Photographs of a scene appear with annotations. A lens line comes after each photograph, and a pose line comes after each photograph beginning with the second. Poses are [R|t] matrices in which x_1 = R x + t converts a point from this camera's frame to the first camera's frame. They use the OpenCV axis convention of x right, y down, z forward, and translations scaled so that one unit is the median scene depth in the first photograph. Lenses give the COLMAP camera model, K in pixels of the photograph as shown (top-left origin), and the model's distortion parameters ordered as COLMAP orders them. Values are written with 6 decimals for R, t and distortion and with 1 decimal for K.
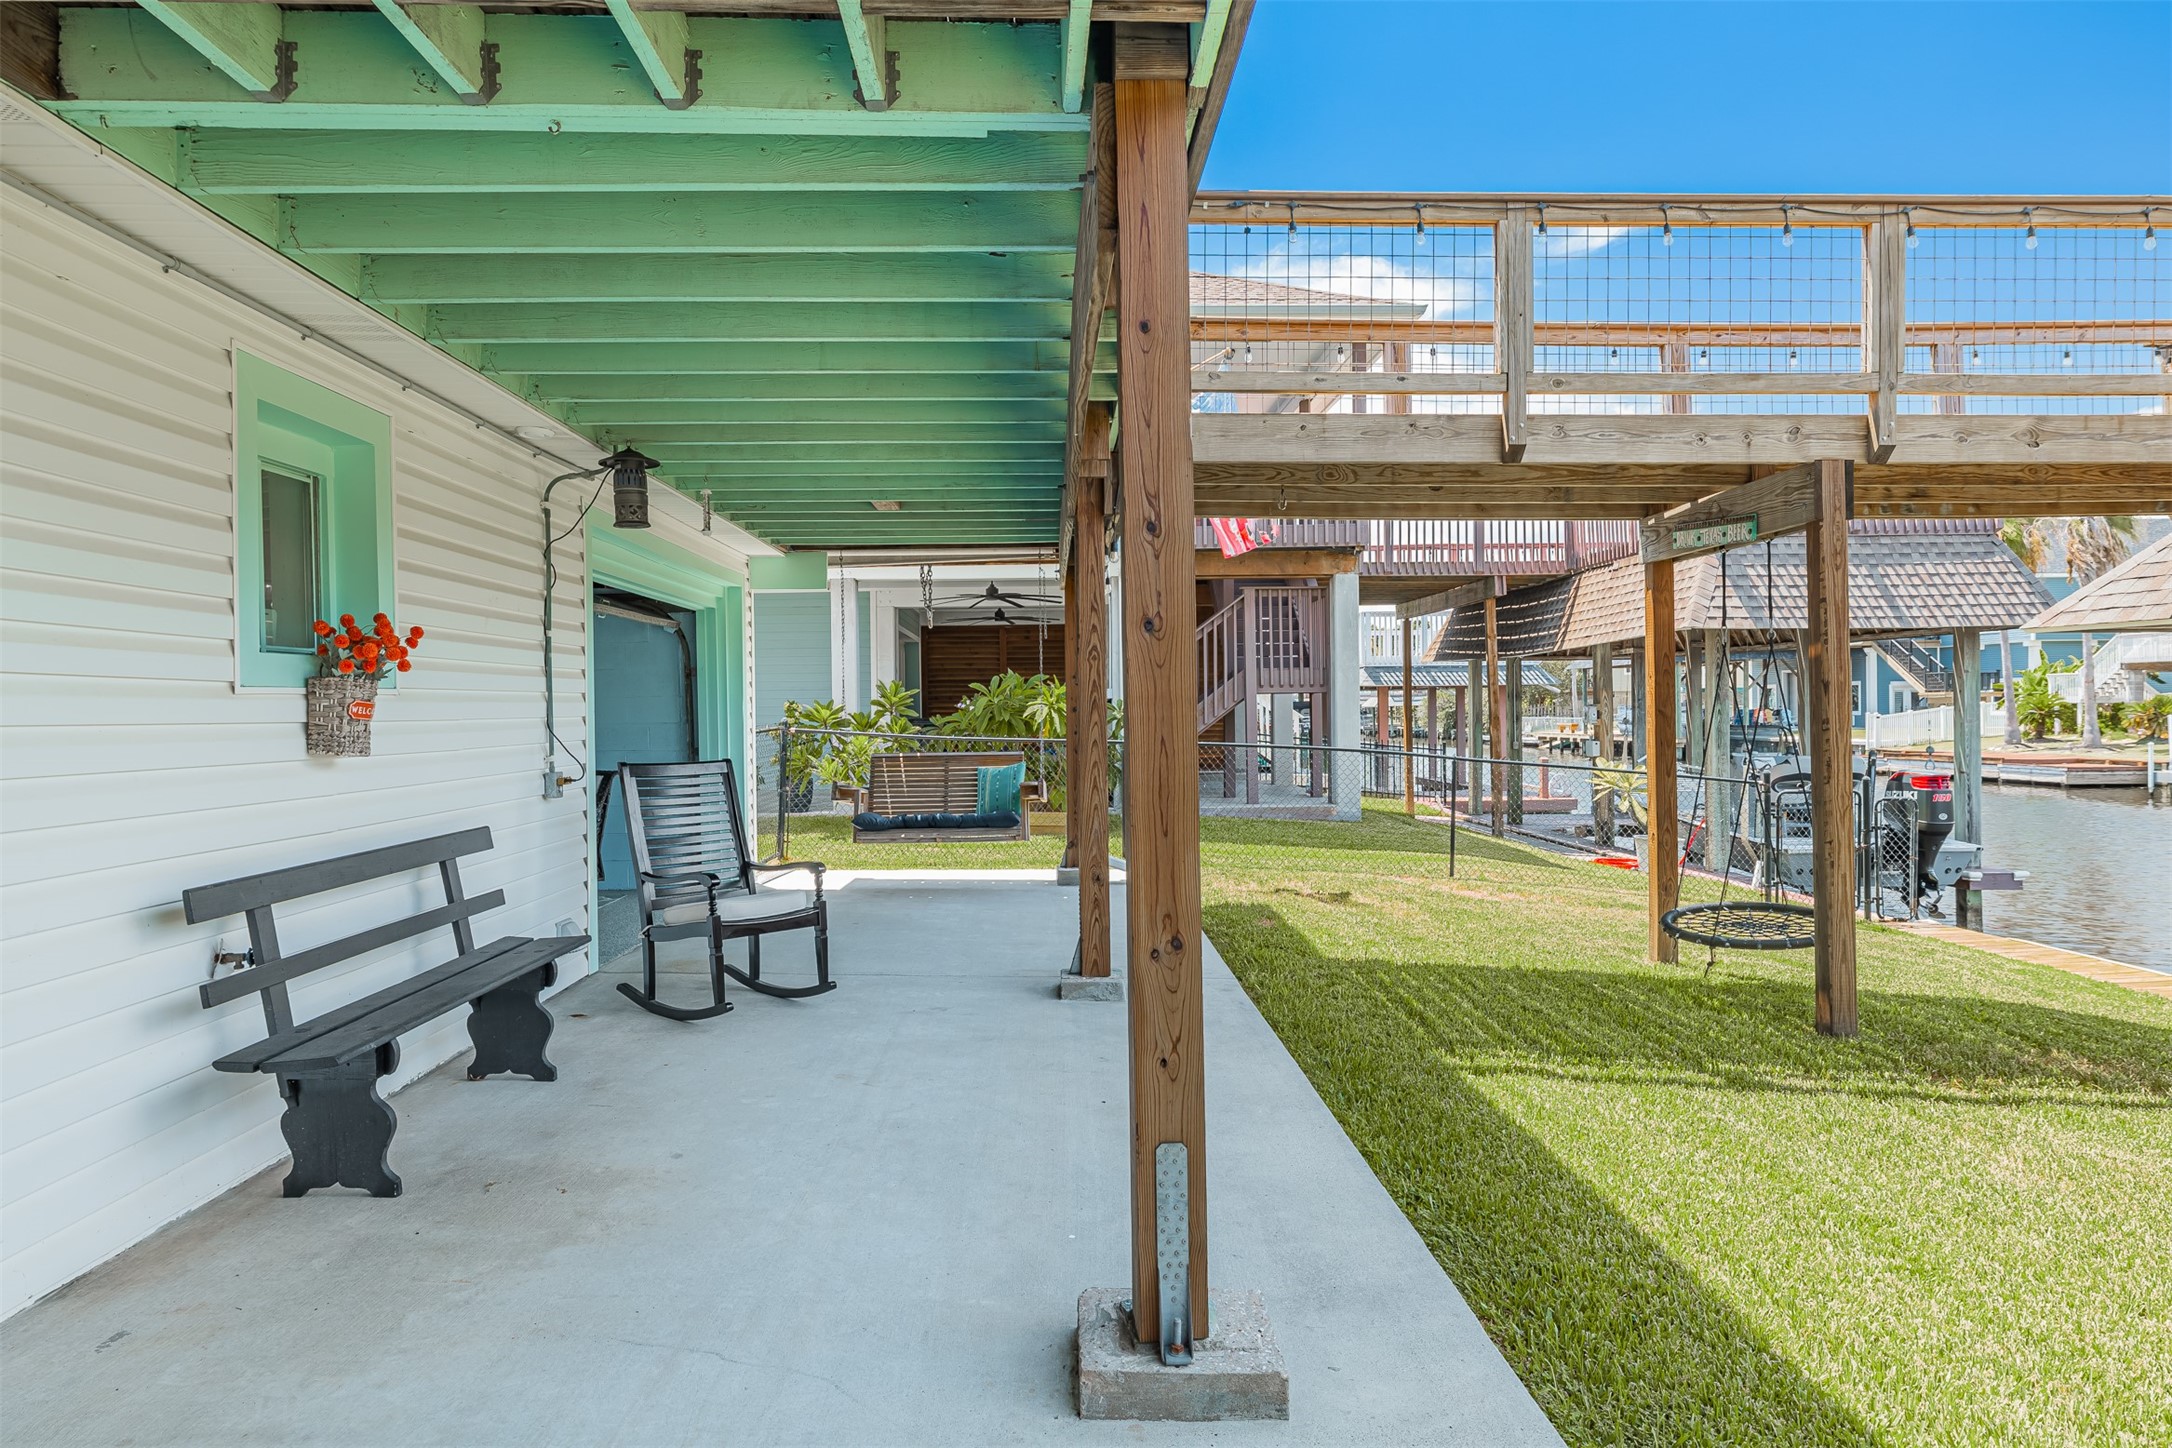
lens RADIAL K [[1318.3, 0, 1086.0], [0, 1318.3, 724.0], [0, 0, 1]] dist [0.000005, -0.000014]
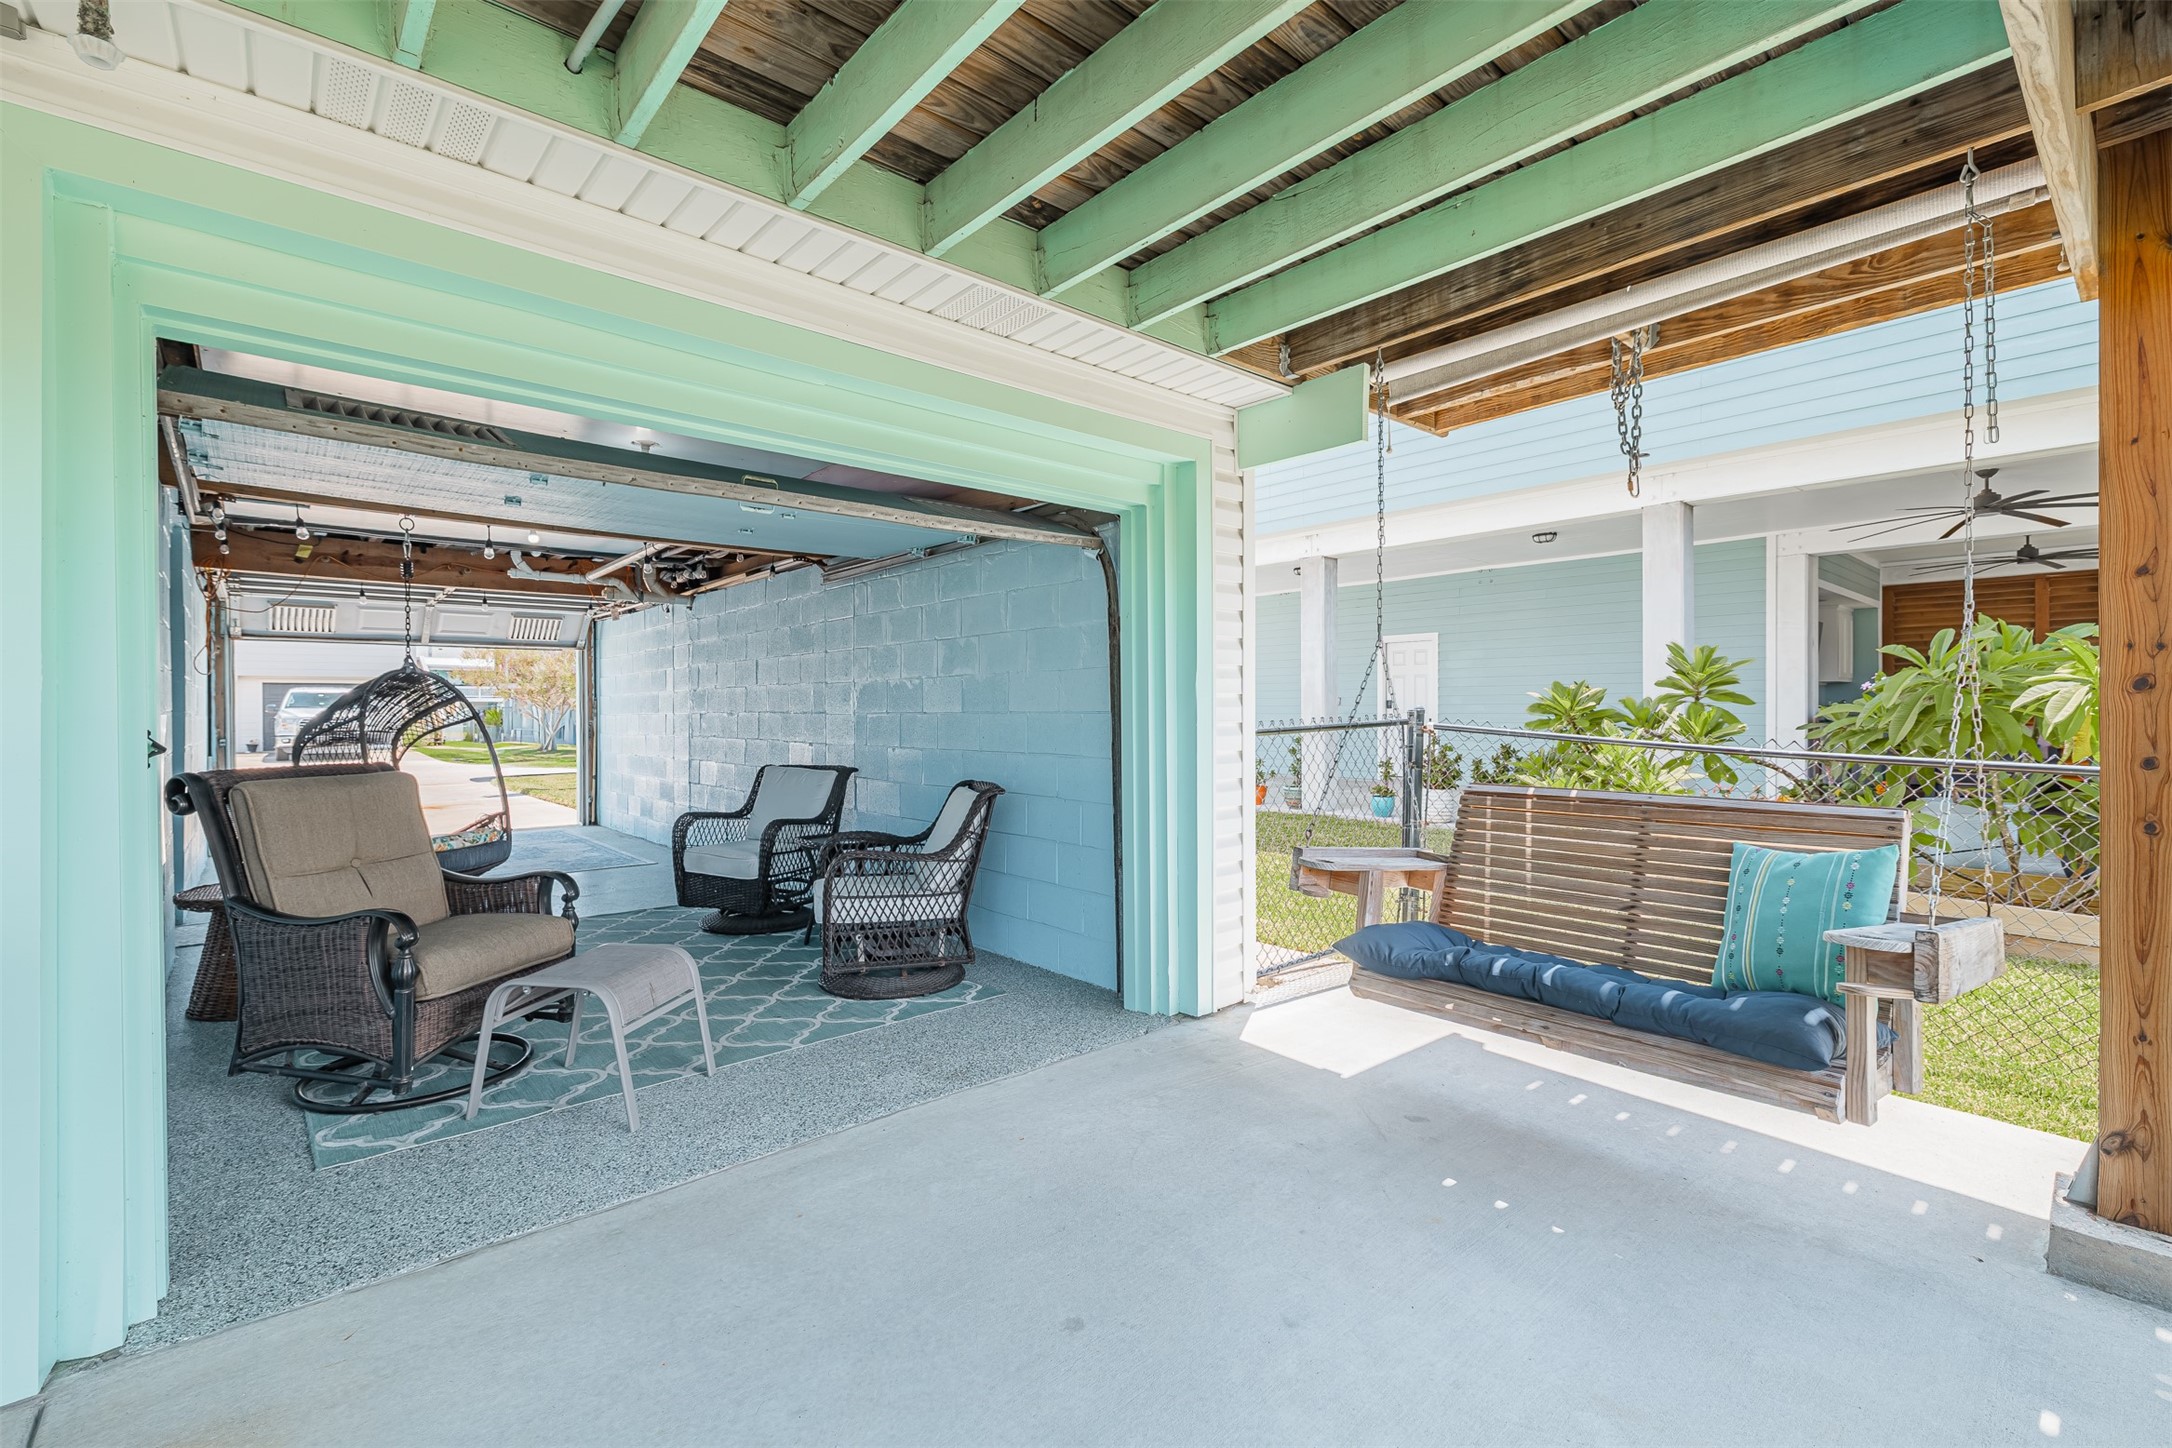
lens RADIAL K [[920.7, 0, 1086.0], [0, 920.7, 724.0], [0, 0, 1]] dist [-0.002310, -0.000338]
pose [[0.645199, 0.012311, -0.763915, -0.005419], [-0.004457, 0.999914, 0.012350, -0.000938], [0.764001, -0.004563, 0.645198, 0.705301]]
